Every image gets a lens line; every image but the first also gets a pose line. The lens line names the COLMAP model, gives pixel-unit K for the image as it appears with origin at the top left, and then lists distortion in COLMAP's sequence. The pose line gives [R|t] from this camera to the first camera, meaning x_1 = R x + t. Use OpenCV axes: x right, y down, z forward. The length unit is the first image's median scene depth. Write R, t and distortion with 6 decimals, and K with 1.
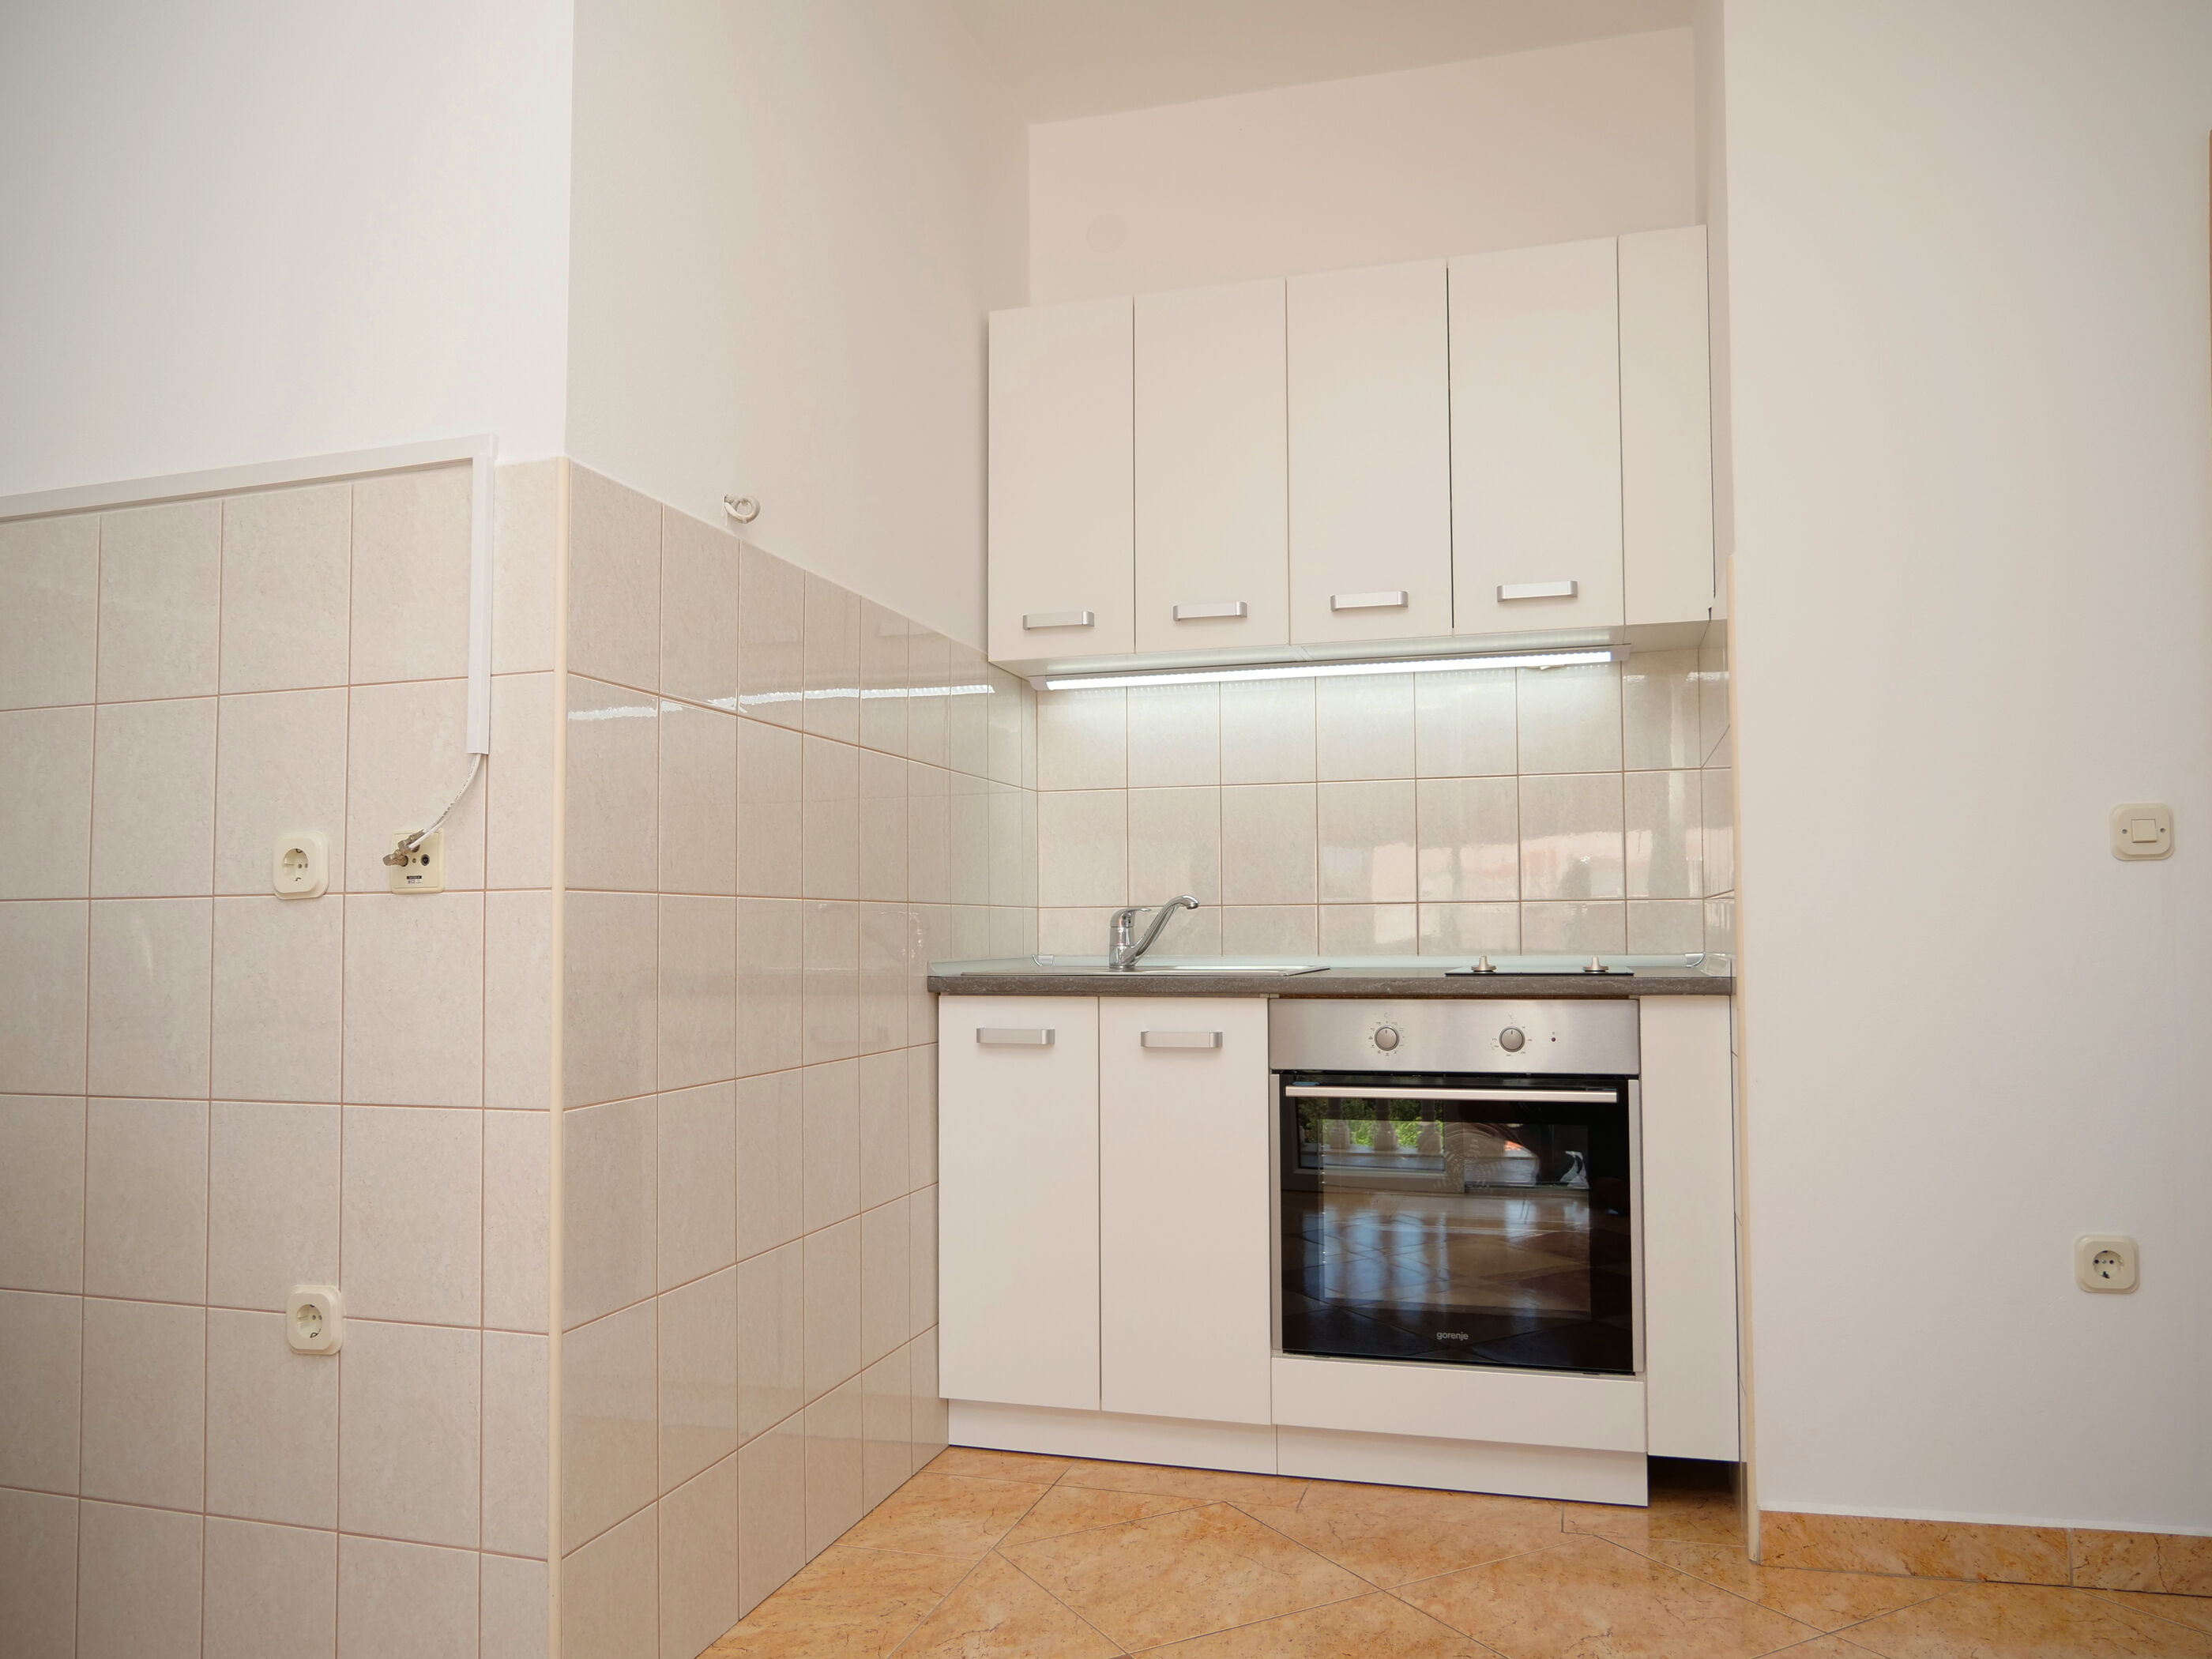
lens RADIAL K [[1615.6, 0, 1106.0], [0, 1615.6, 829.5], [0, 0, 1]] dist [-0.043494, 0.037642]
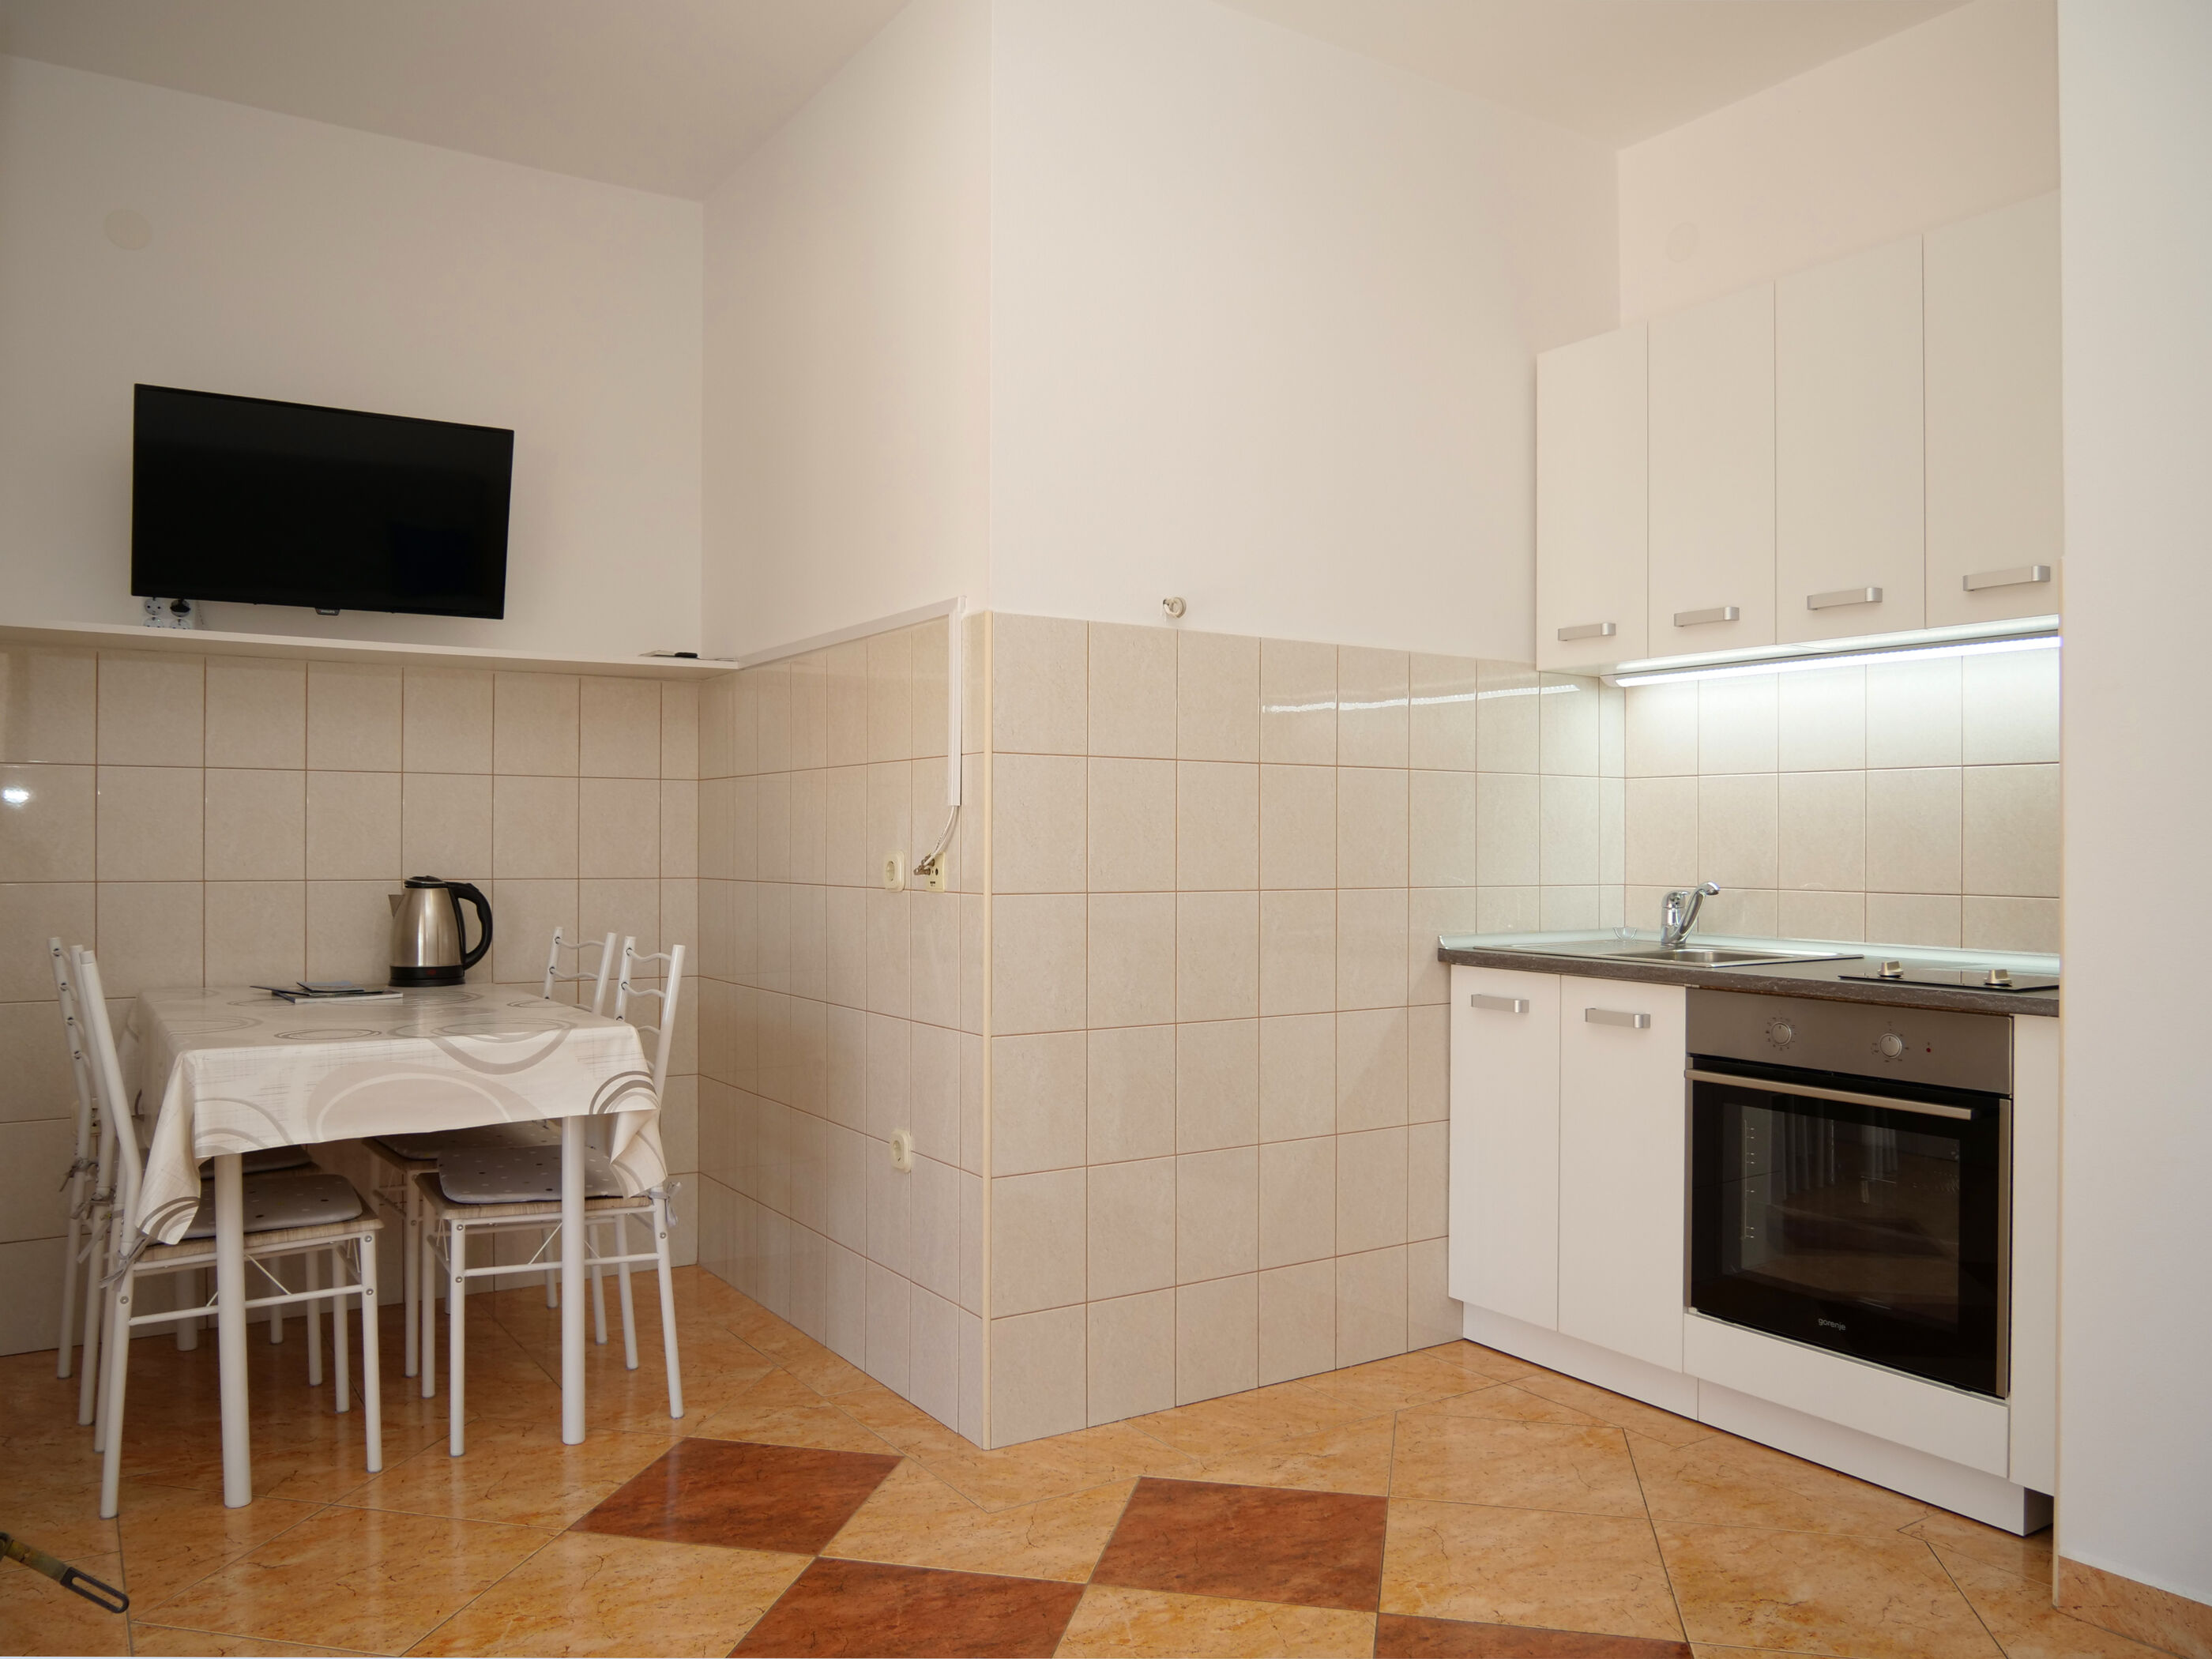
lens RADIAL K [[1615.6, 0, 1106.0], [0, 1615.6, 829.5], [0, 0, 1]] dist [-0.043494, 0.037642]
pose [[0.766786, 0.008672, -0.641844, 0.519449], [0.027455, 0.998551, 0.046291, -0.065594], [0.641315, -0.053117, 0.765437, -0.076960]]
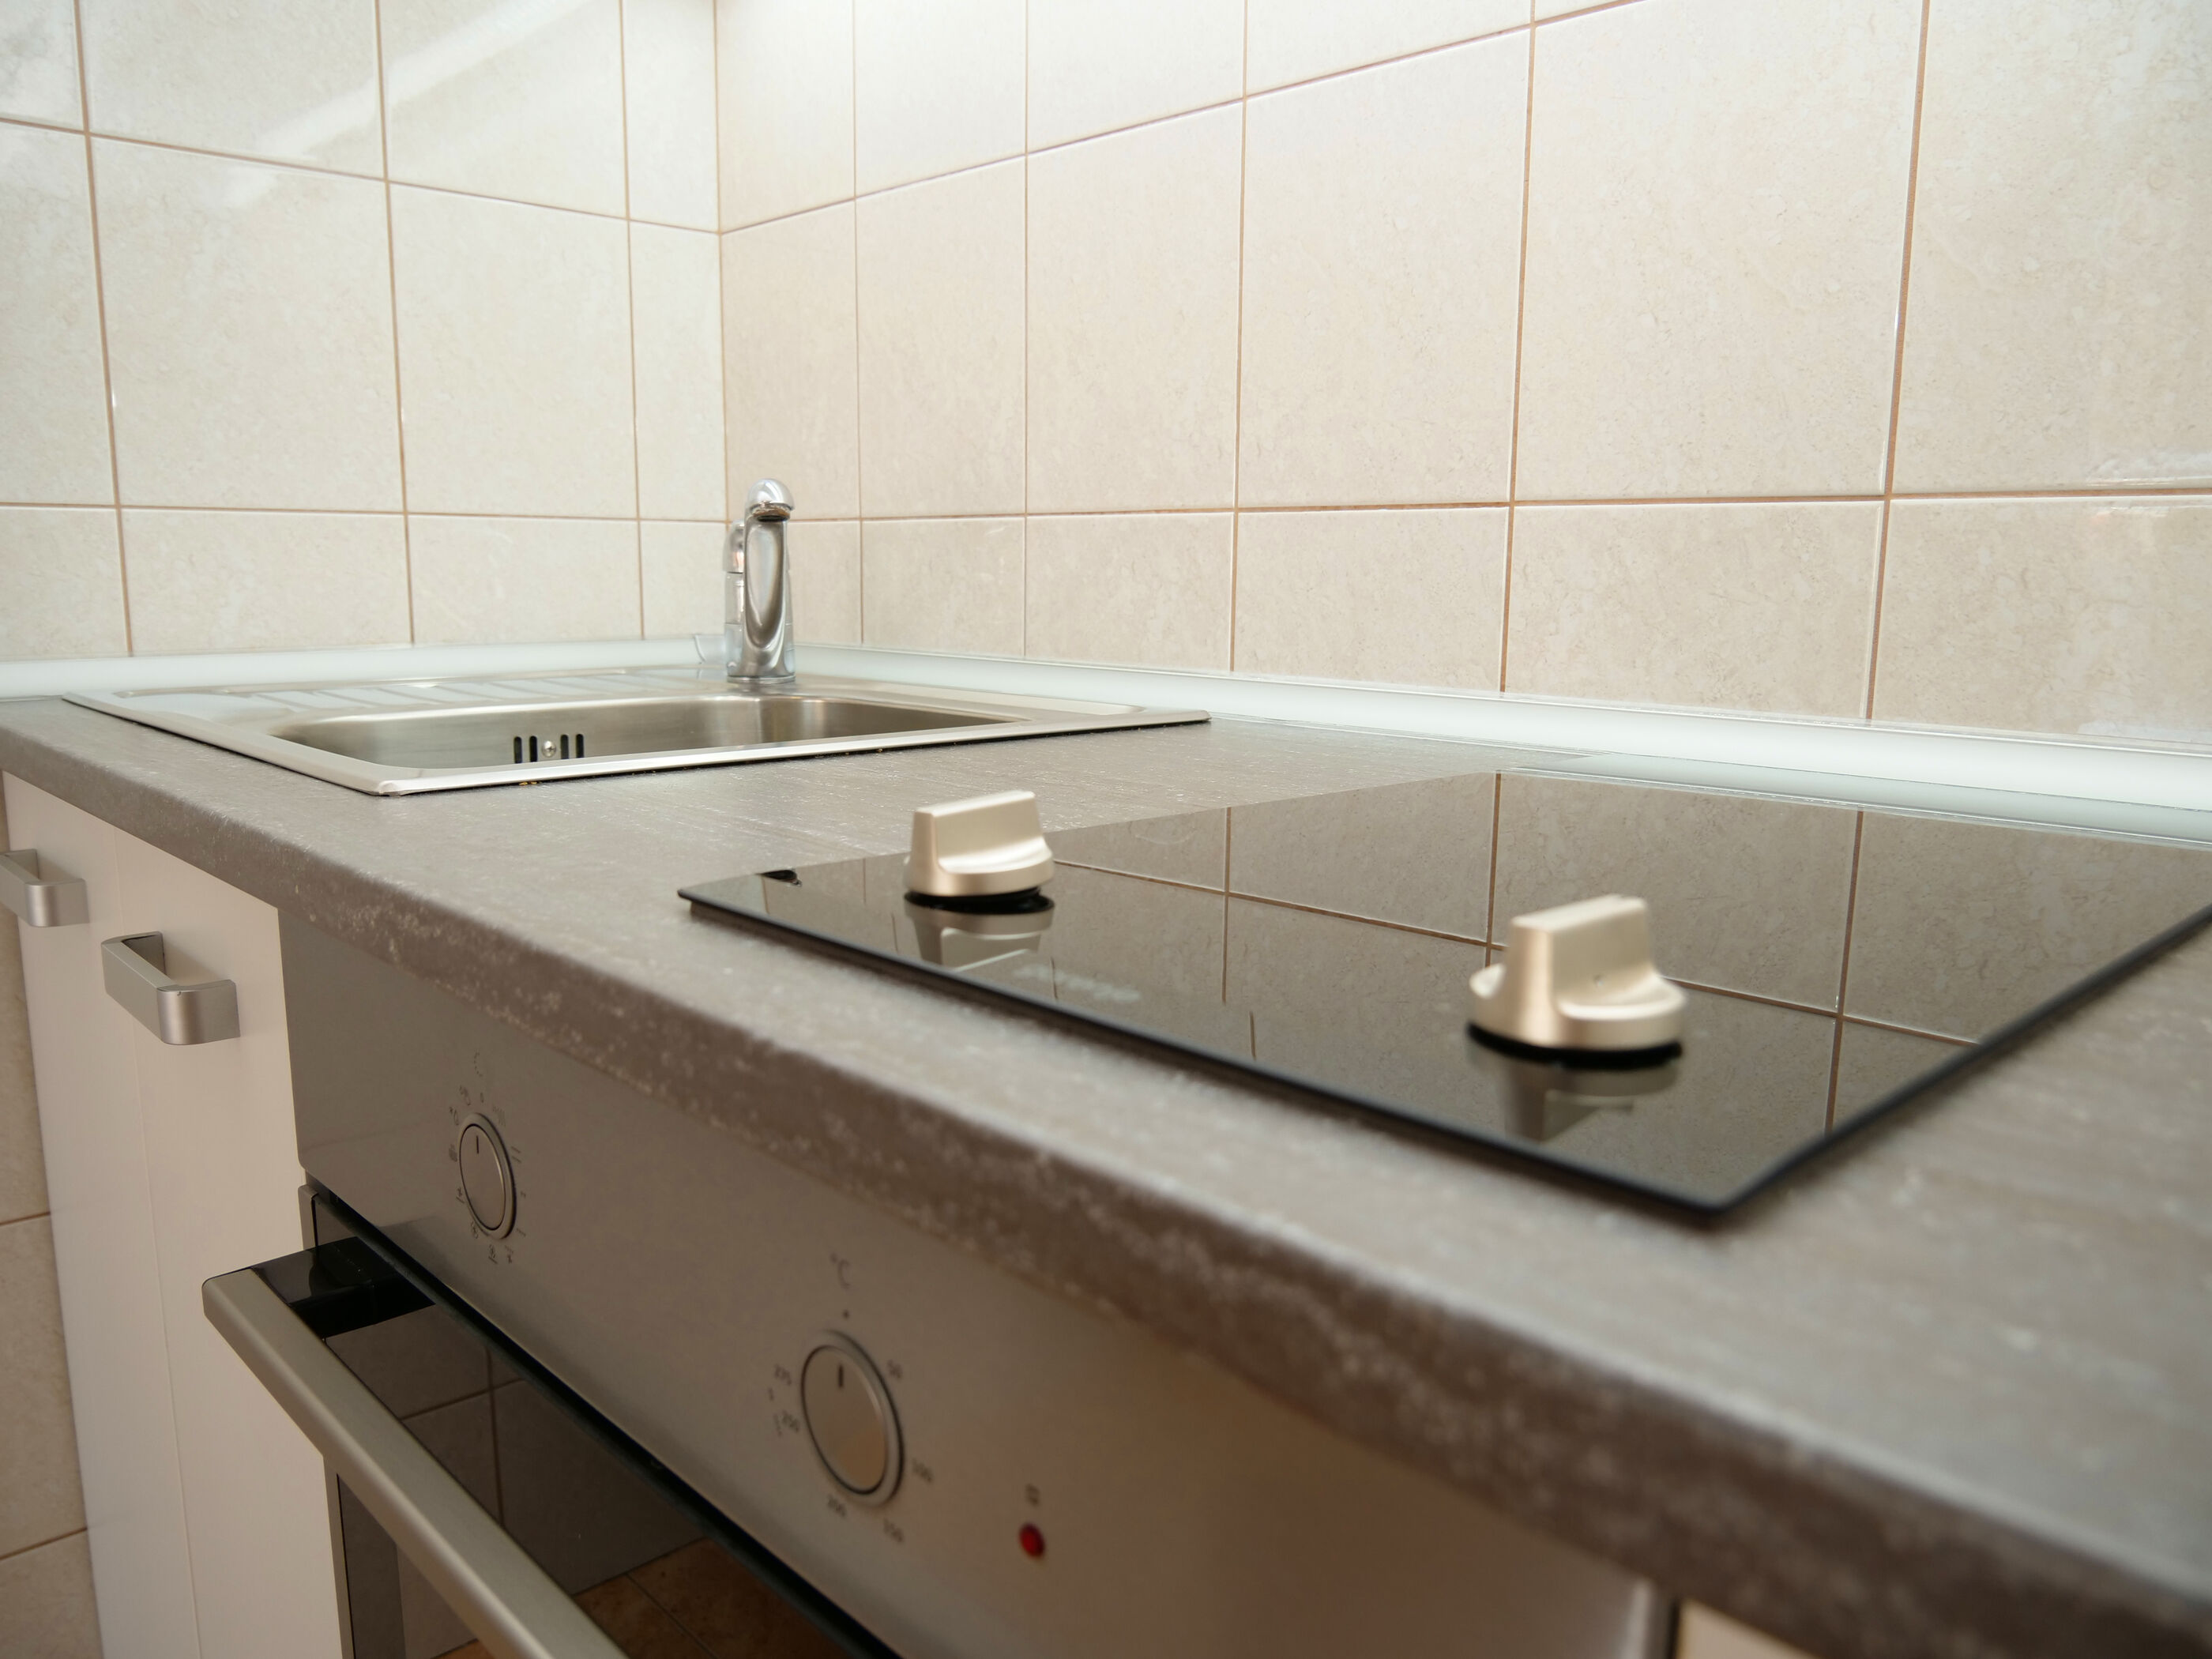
lens RADIAL K [[1615.6, 0, 1106.0], [0, 1615.6, 829.5], [0, 0, 1]] dist [-0.043494, 0.037642]
pose [[0.872863, 0.096081, -0.478413, 0.351667], [0.010143, 0.976639, 0.214647, 0.039993], [0.487860, -0.192210, 0.851497, 0.819860]]
